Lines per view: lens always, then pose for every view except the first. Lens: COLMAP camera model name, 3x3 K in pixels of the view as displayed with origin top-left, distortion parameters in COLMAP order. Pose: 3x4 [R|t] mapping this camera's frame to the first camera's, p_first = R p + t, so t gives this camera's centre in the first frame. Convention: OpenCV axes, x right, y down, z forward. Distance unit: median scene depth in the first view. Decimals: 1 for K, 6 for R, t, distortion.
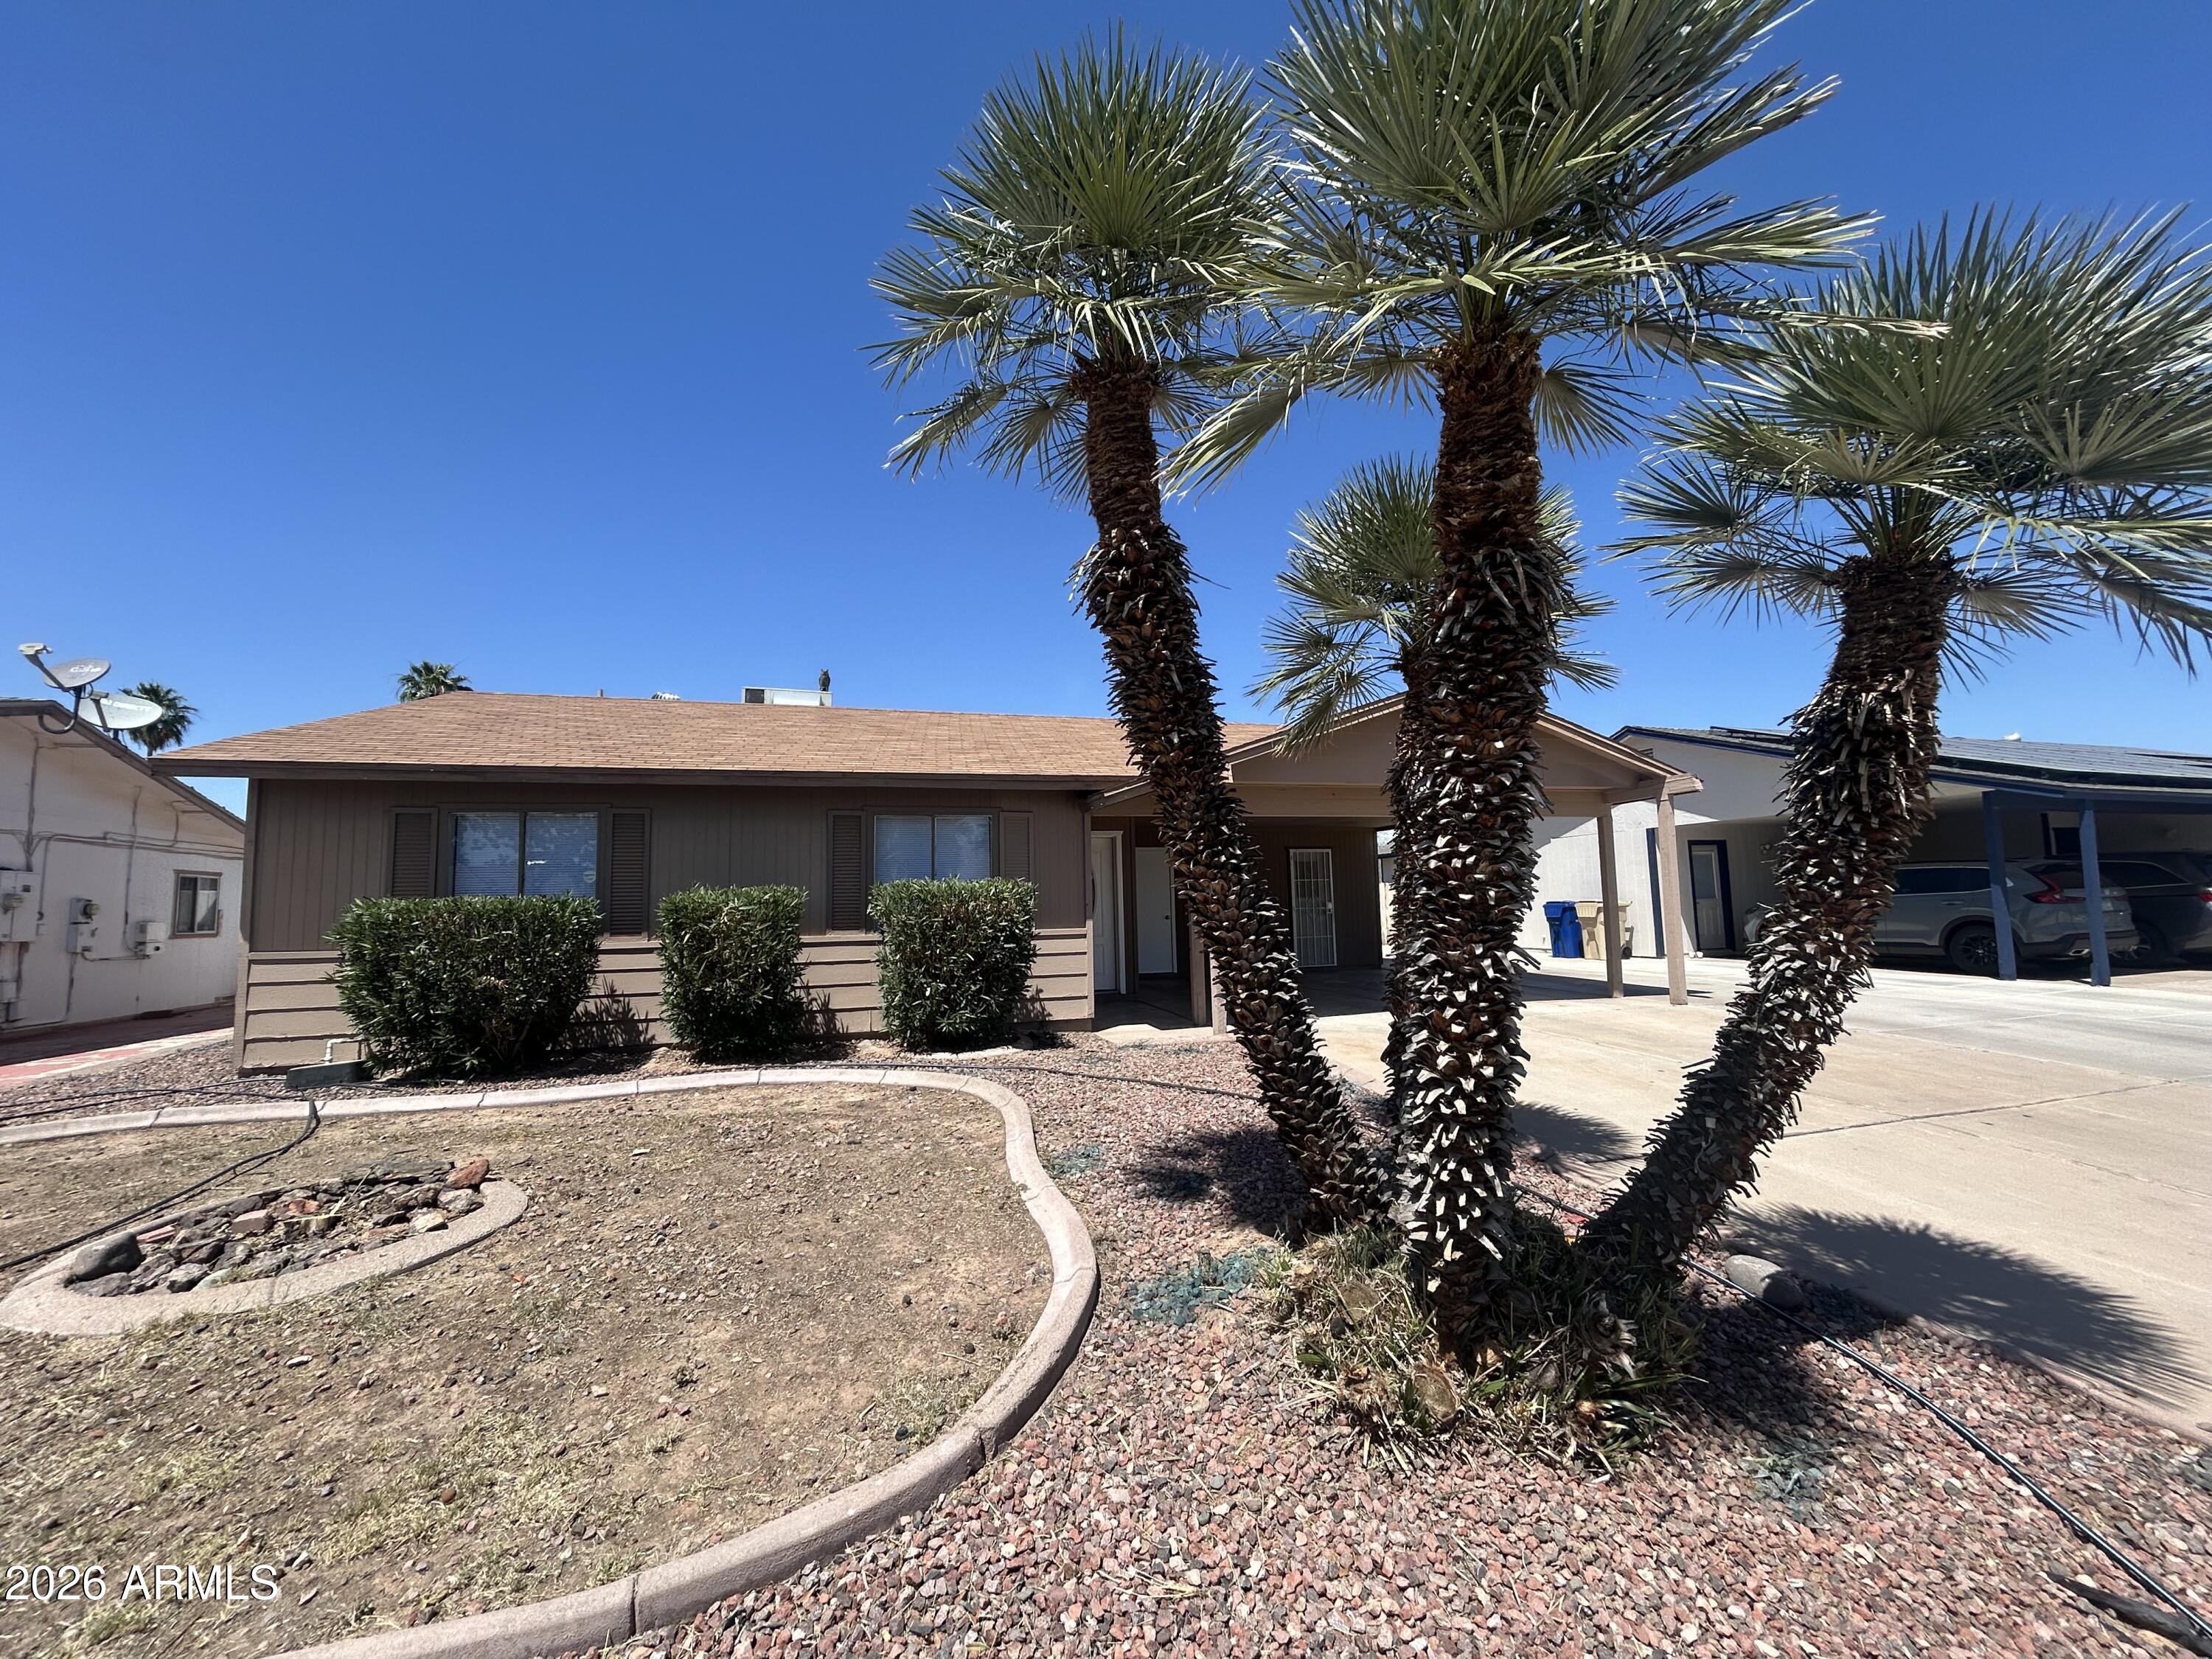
lens RADIAL K [[892.2, 0, 1106.0], [0, 892.2, 829.5], [0, 0, 1]] dist [-0.001749, -0.000139]
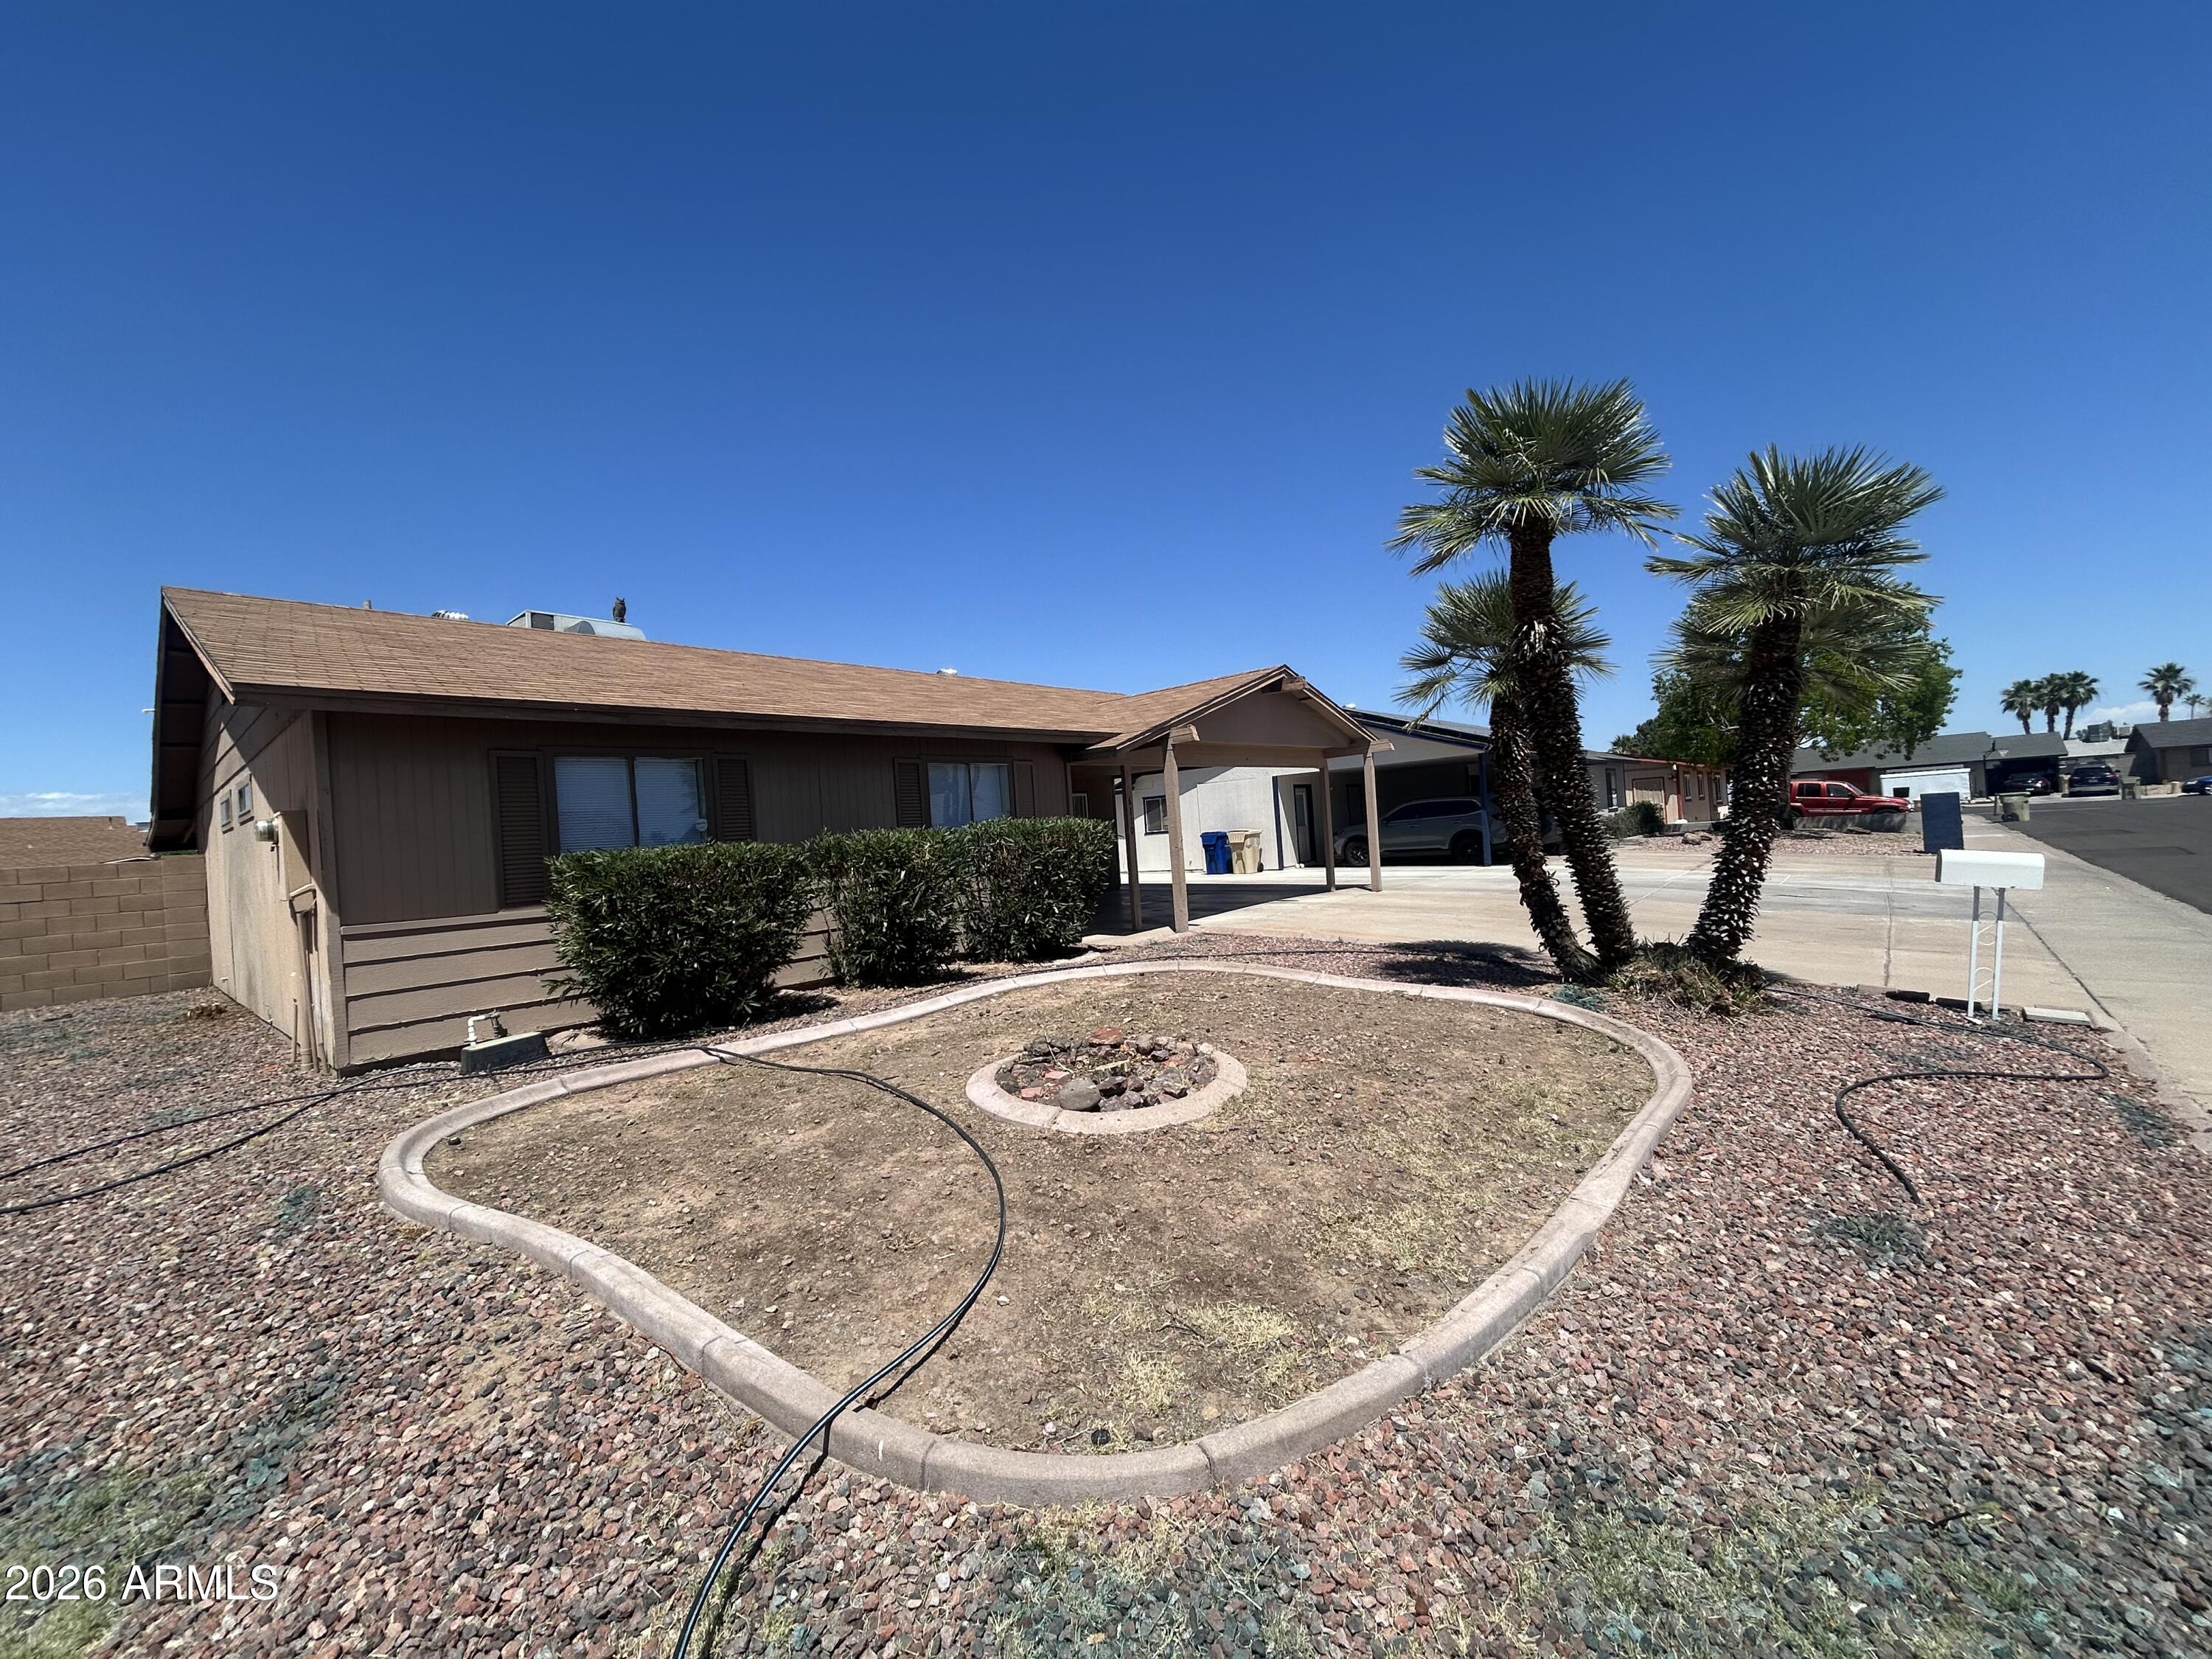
lens RADIAL K [[892.2, 0, 1106.0], [0, 892.2, 829.5], [0, 0, 1]] dist [-0.001749, -0.000139]
pose [[0.853554, -0.032463, 0.519992, -0.460603], [0.002431, 0.998294, 0.058332, 0.002038], [-0.520998, -0.048525, 0.852177, -0.032615]]
